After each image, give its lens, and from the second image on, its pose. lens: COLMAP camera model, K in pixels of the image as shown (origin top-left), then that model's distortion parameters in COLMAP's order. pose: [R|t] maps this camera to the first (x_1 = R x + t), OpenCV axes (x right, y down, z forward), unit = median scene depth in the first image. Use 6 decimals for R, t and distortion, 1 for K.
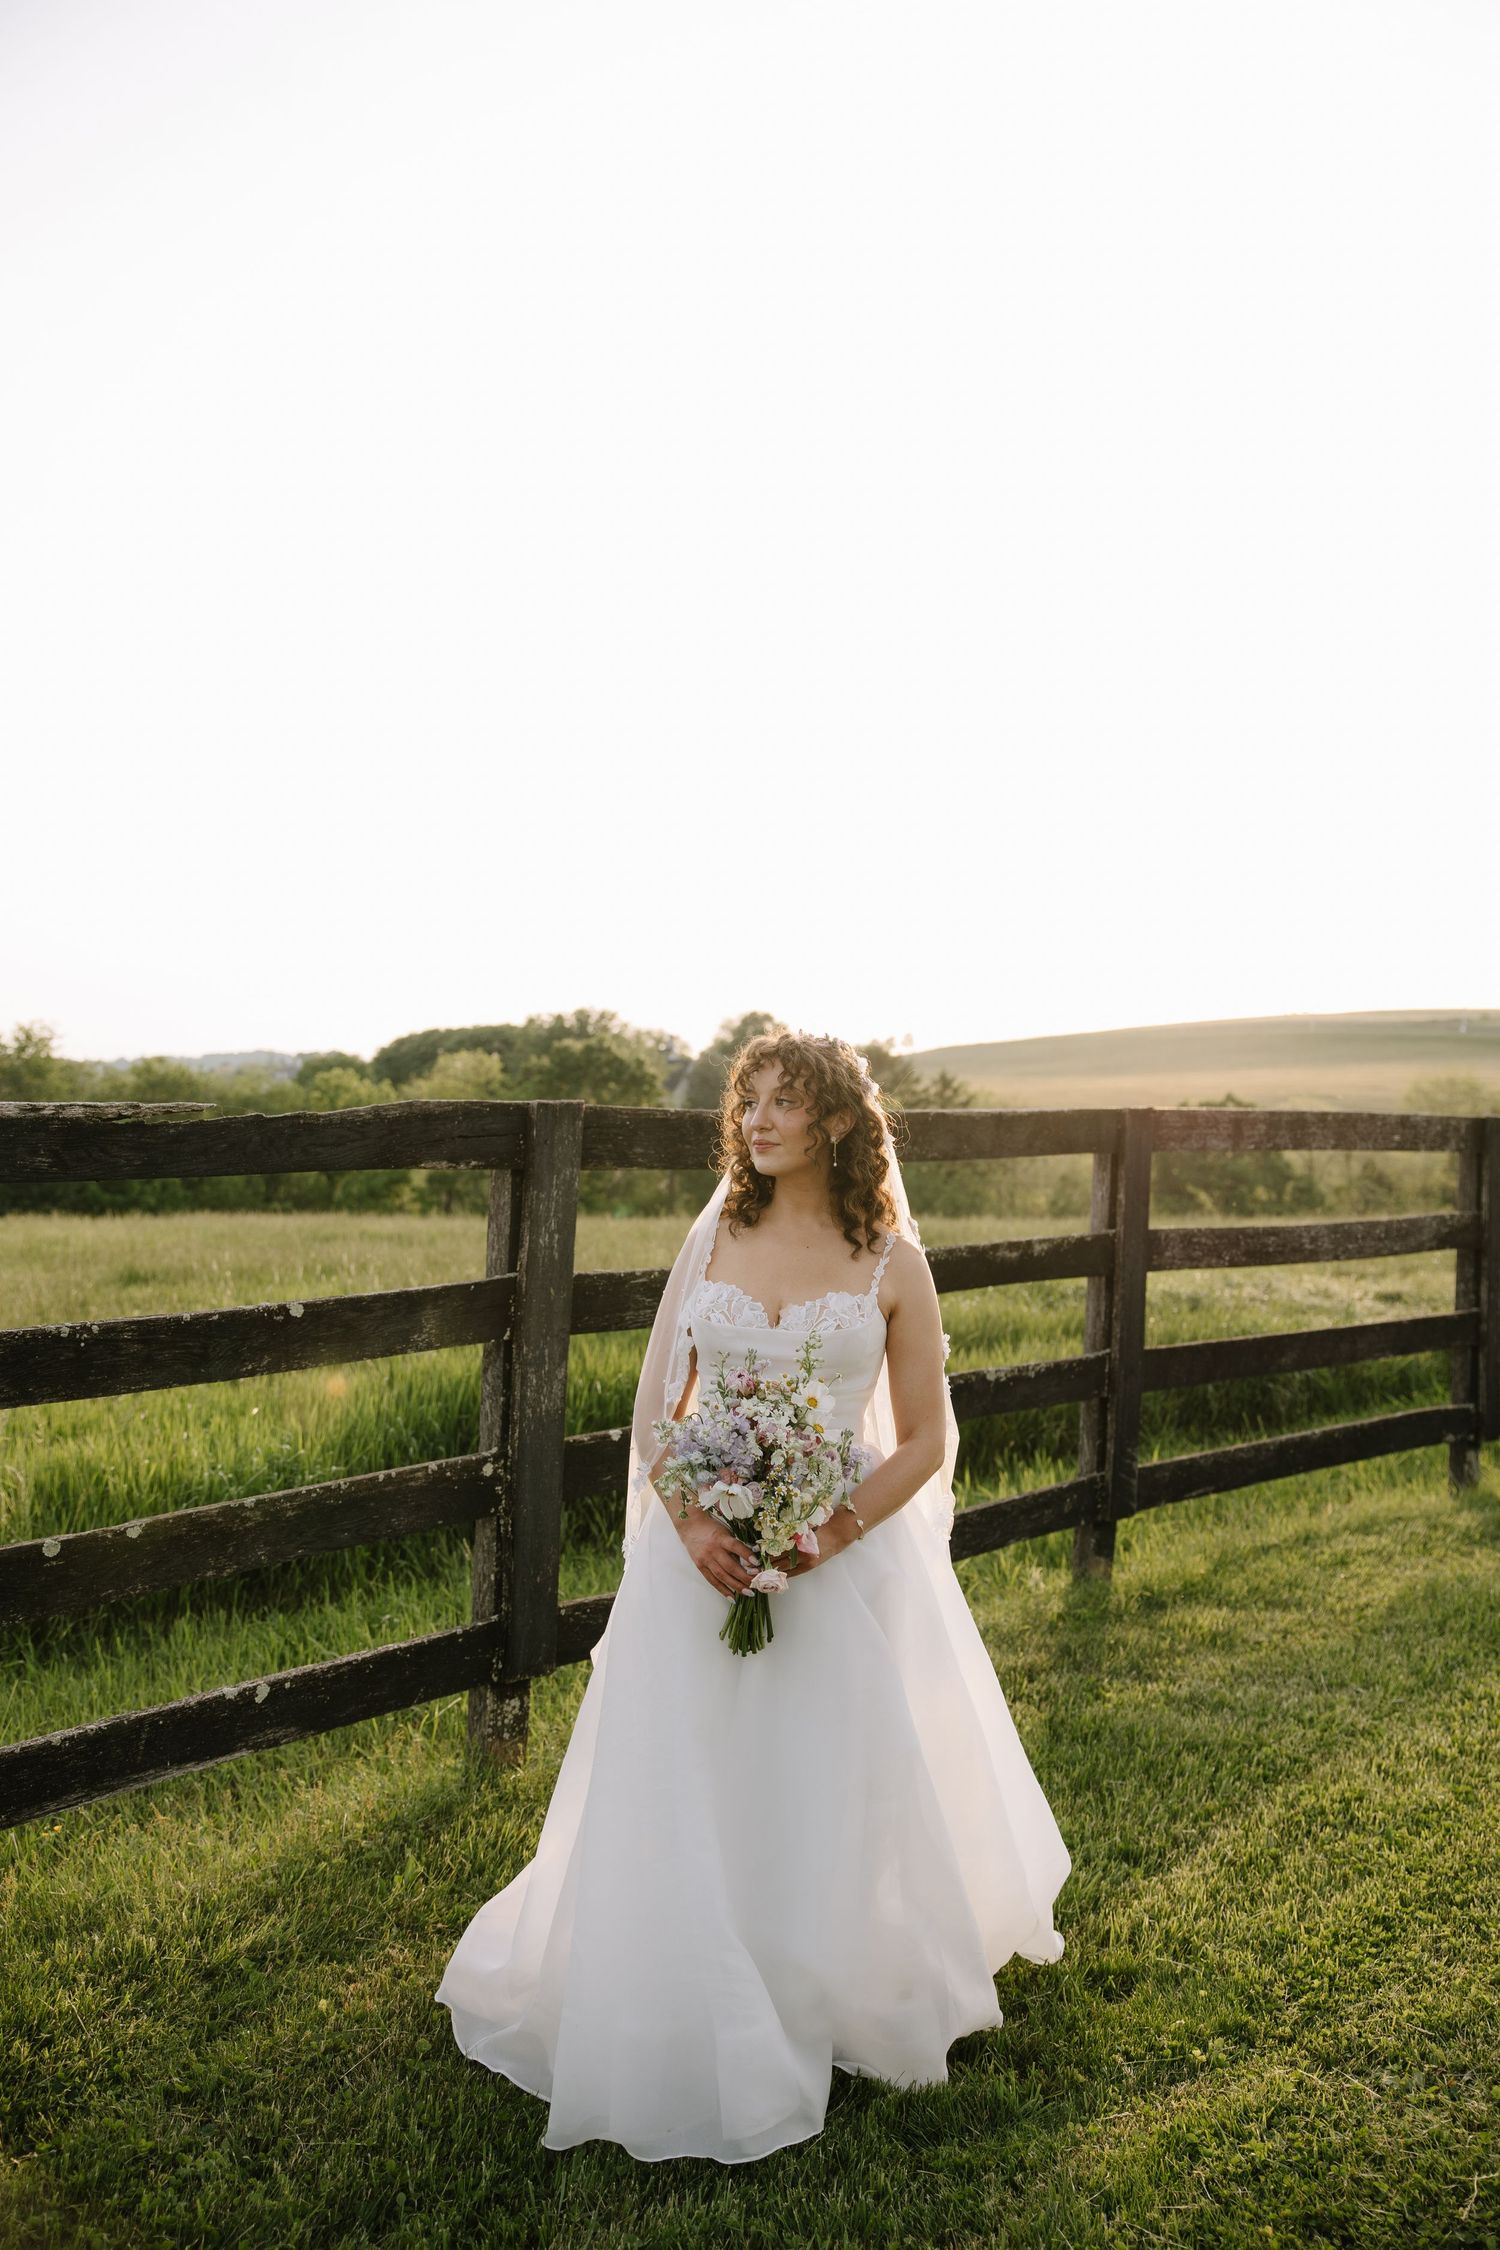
lens RADIAL K [[2044.4, 0, 751.9], [0, 2044.4, 1226.1], [0, 0, 1]] dist [-0.038332, 0.000000]
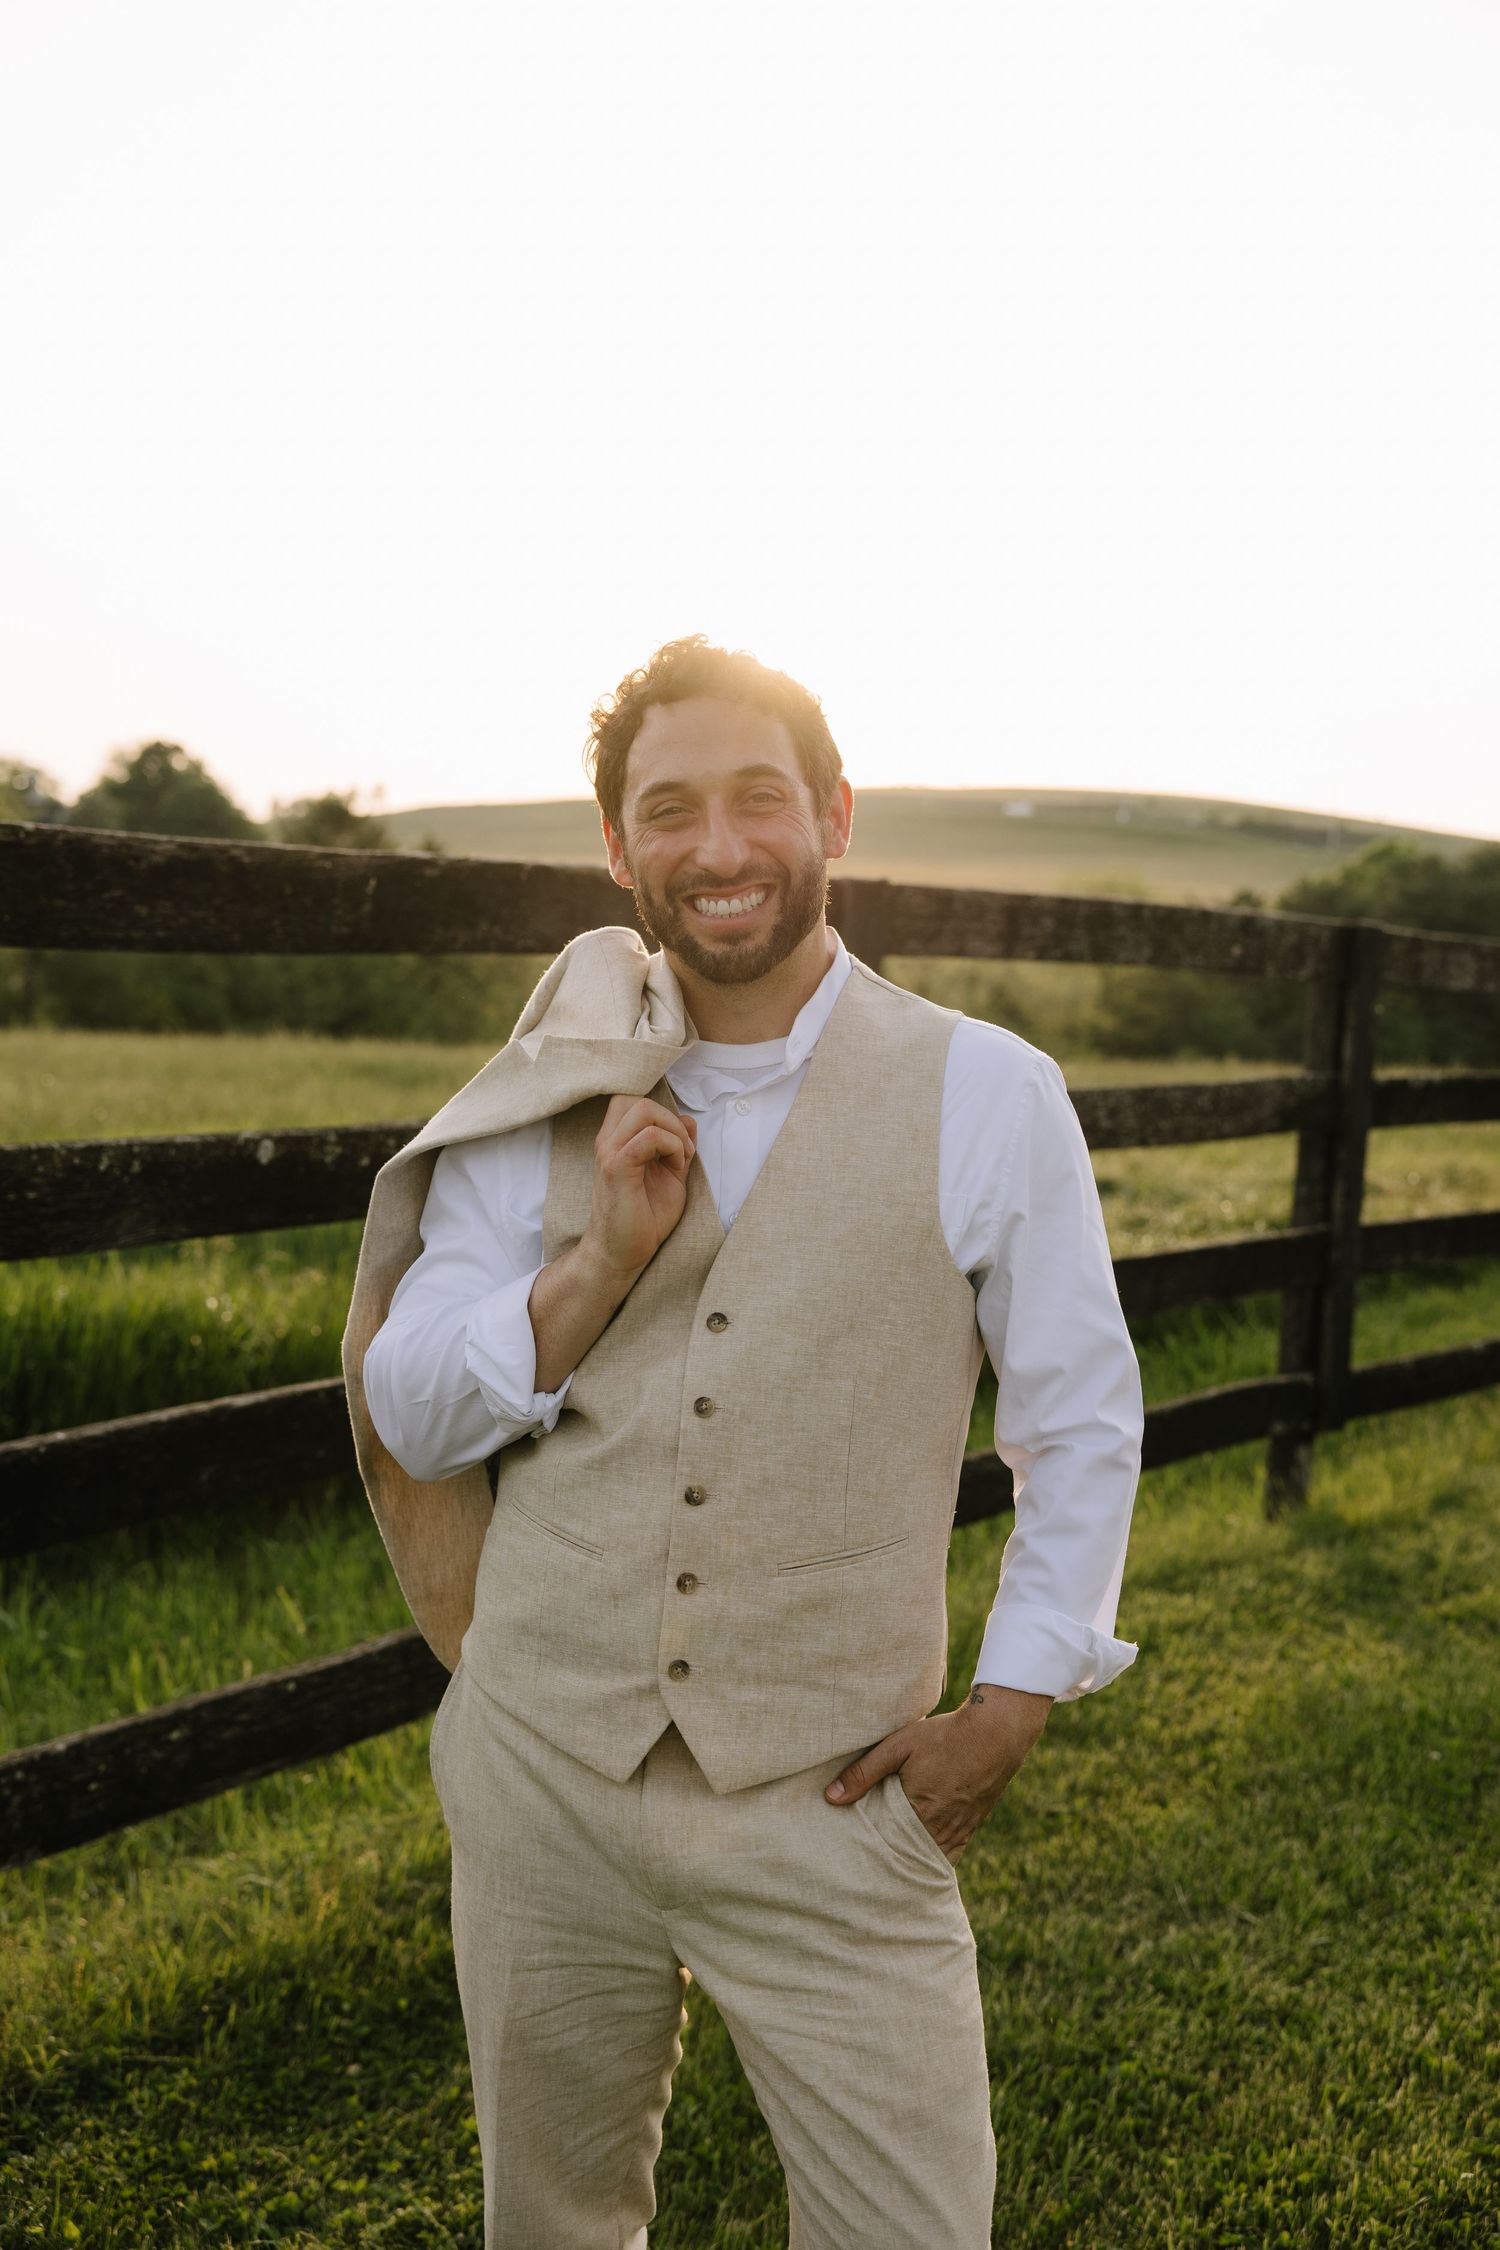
lens RADIAL K [[2727.7, 0, 729.6], [0, 2727.7, 1125.2], [0, 0, 1]] dist [0.026071, 0.000000]
pose [[0.976970, 0.029753, 0.211290, -0.007404], [-0.035205, 0.999136, 0.022088, -0.003134], [-0.210450, -0.029017, 0.977174, 0.205993]]
